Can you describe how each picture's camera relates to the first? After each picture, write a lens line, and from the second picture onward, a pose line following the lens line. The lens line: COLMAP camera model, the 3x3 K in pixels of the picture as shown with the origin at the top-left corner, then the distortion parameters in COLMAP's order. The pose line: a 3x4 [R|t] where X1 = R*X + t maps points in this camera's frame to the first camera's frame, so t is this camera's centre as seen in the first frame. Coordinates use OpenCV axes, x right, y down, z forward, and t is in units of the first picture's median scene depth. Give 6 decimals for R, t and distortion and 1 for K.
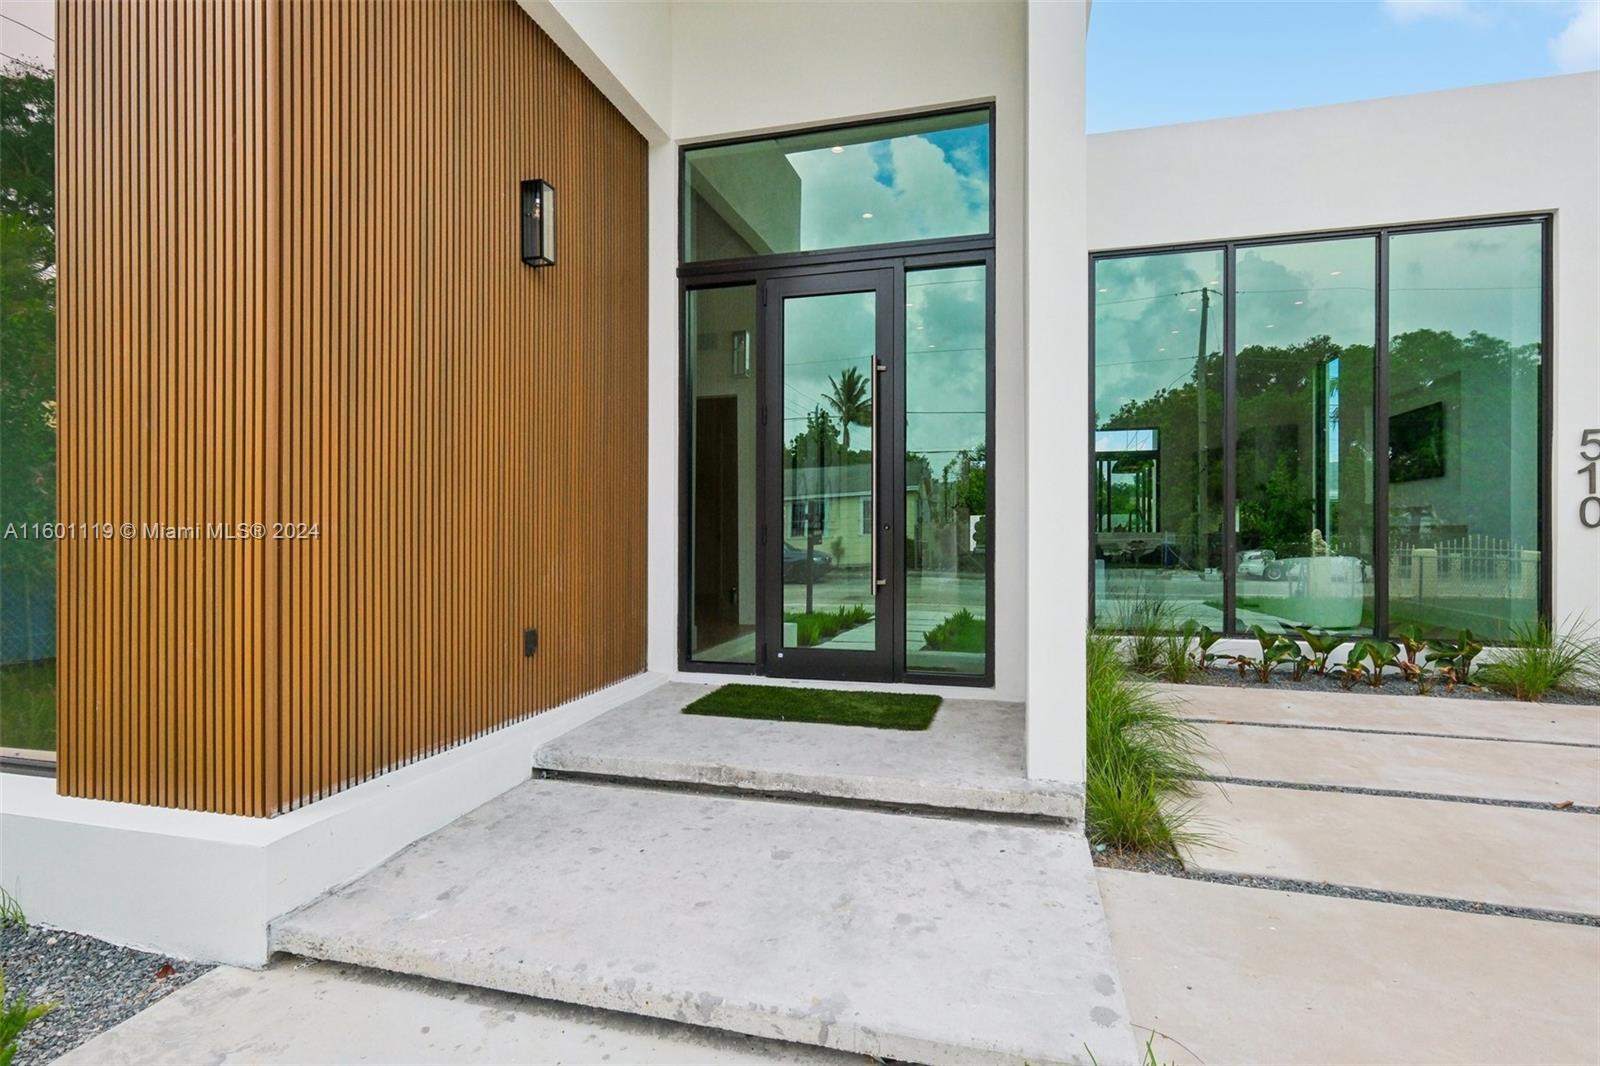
lens RADIAL K [[821.9, 0, 770.1], [0, 821.9, 522.7], [0, 0, 1]] dist [0.000679, -0.000534]
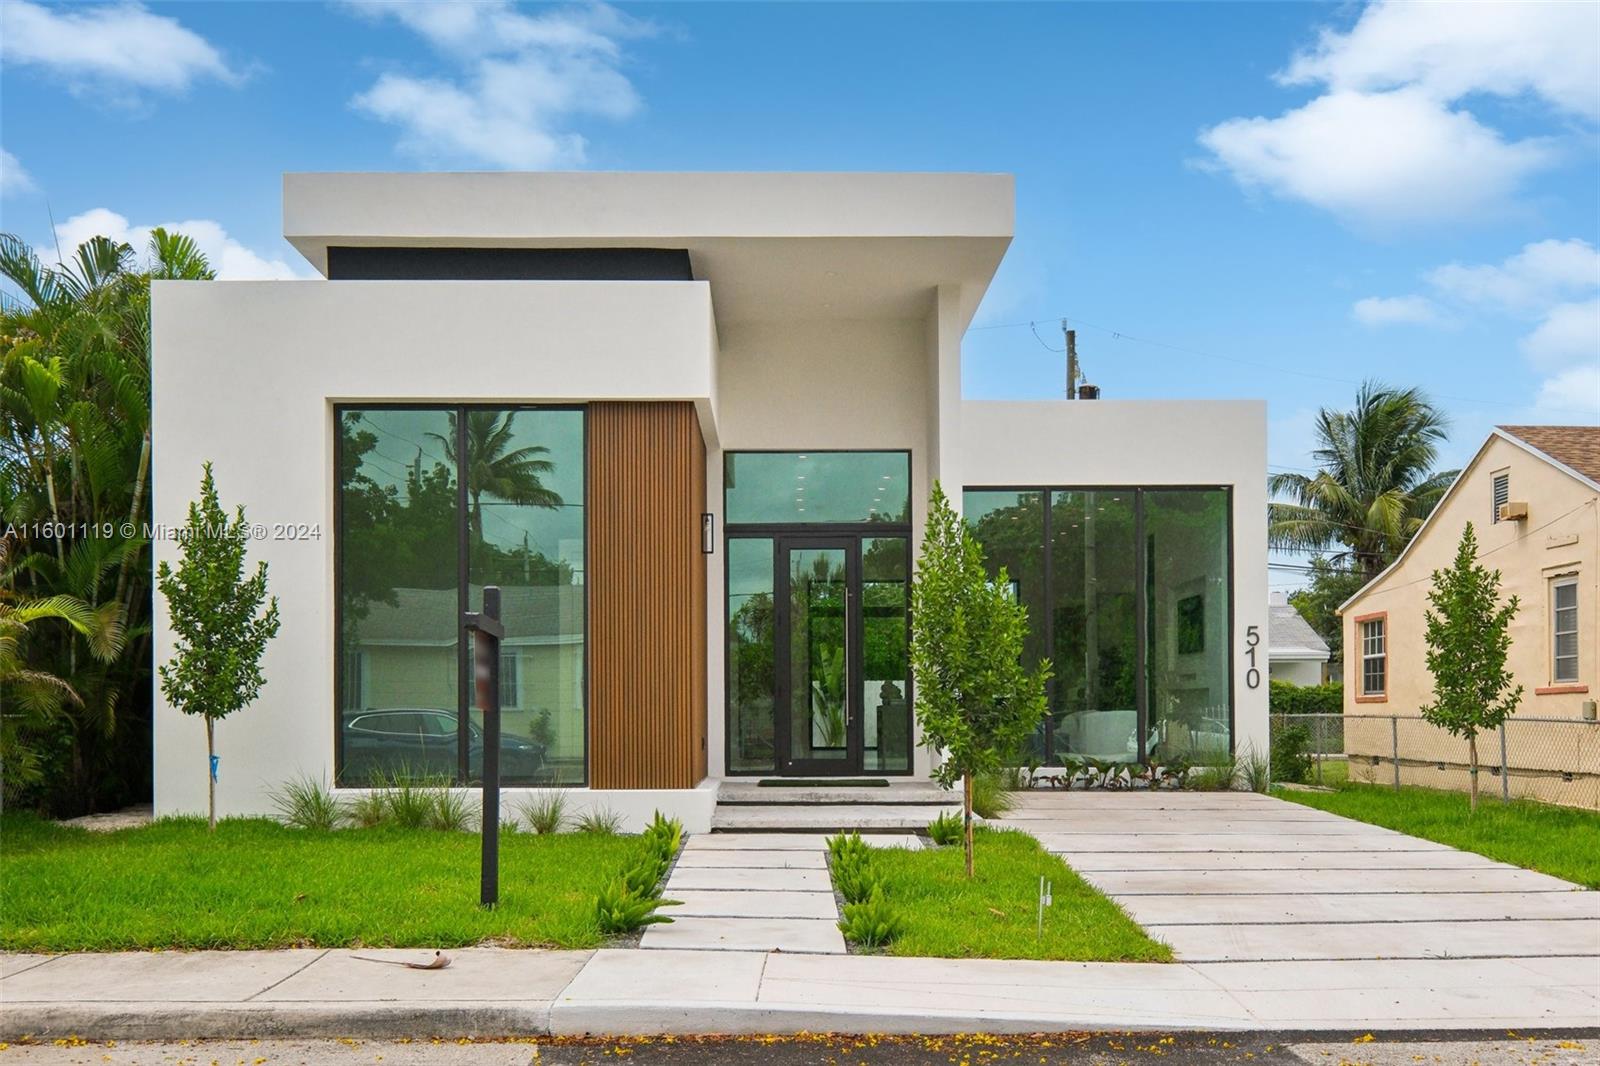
lens RADIAL K [[1782.8, 0, 800.0], [0, 1782.8, 533.0], [0, 0, 1]] dist [-0.008569, -0.004460]
pose [[0.953816, 0.028873, 0.299002, -0.857849], [-0.002471, 0.996090, -0.088305, 0.012676], [-0.300382, 0.083488, 0.950158, -2.005195]]
